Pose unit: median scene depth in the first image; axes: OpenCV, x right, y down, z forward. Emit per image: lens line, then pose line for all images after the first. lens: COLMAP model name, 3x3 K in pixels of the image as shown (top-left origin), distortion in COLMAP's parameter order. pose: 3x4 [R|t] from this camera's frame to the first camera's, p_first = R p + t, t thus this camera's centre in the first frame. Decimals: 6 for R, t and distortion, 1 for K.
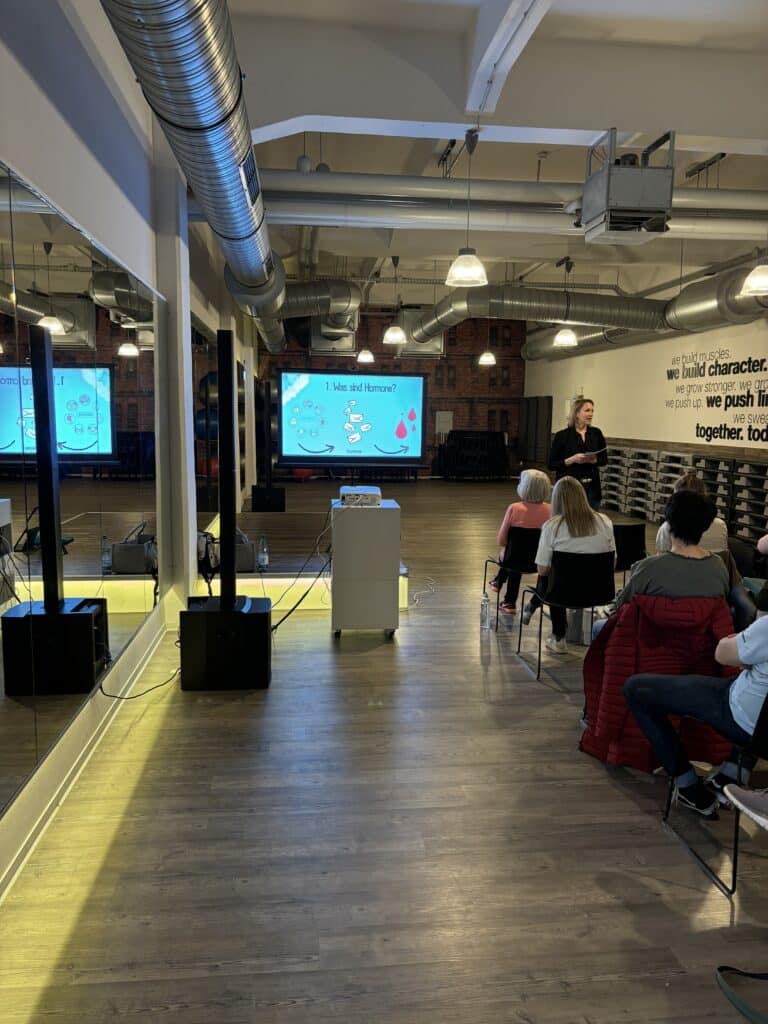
lens RADIAL K [[789.0, 0, 375.9], [0, 789.0, 516.6], [0, 0, 1]] dist [0.041682, -0.039415]
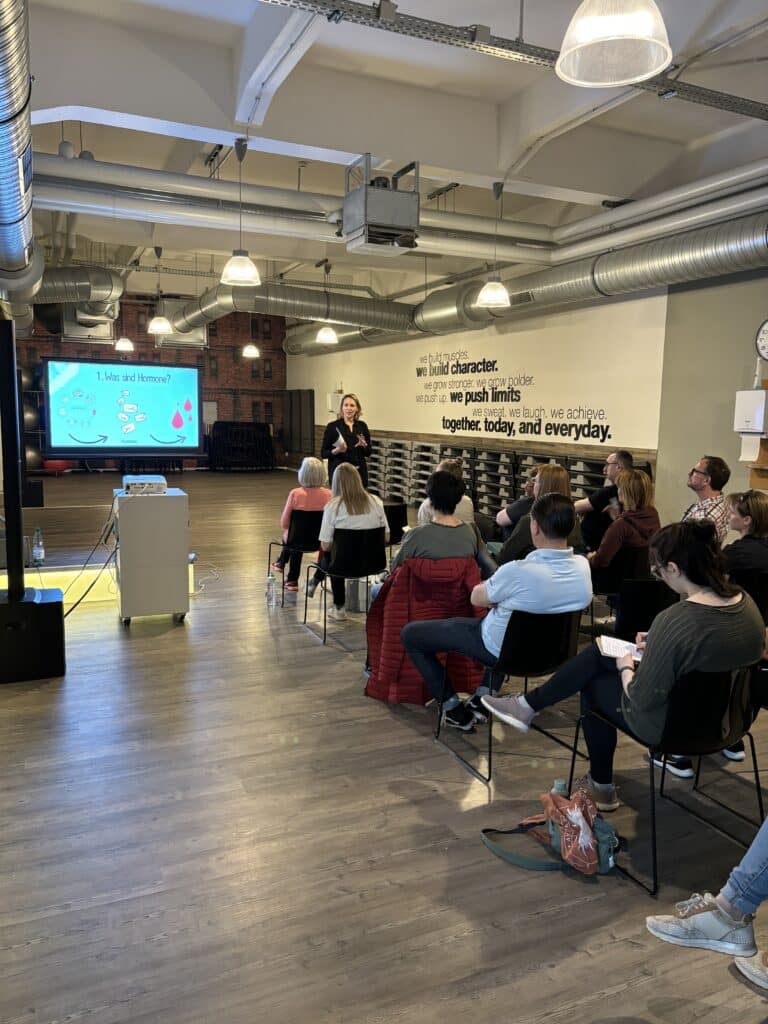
lens RADIAL K [[789.0, 0, 393.2], [0, 789.0, 513.5], [0, 0, 1]] dist [0.041682, -0.039415]
pose [[0.948186, -0.035898, 0.315681, -0.039557], [0.033818, 0.999355, 0.012068, 0.009062], [-0.315911, -0.000767, 0.948789, -0.074505]]
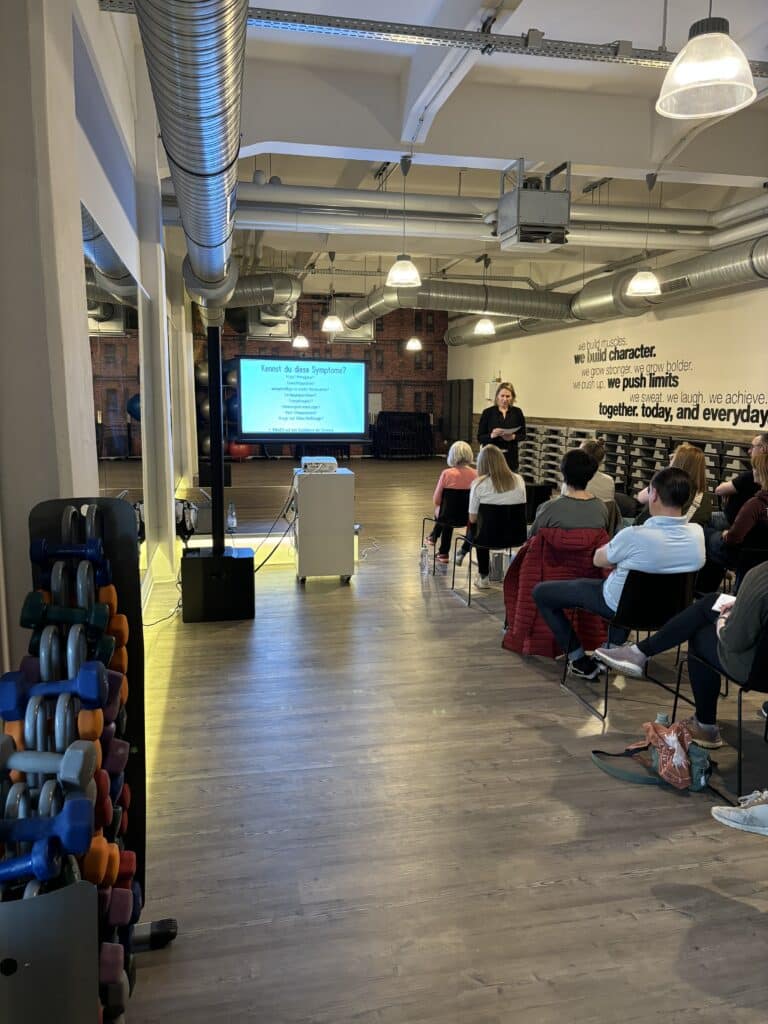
lens RADIAL K [[789.0, 0, 379.4], [0, 789.0, 512.6], [0, 0, 1]] dist [0.041682, -0.039415]
pose [[0.994784, -0.020741, 0.099876, -0.048040], [0.019069, 0.999662, 0.017668, 0.026091], [-0.100208, -0.015671, 0.994843, -0.186246]]
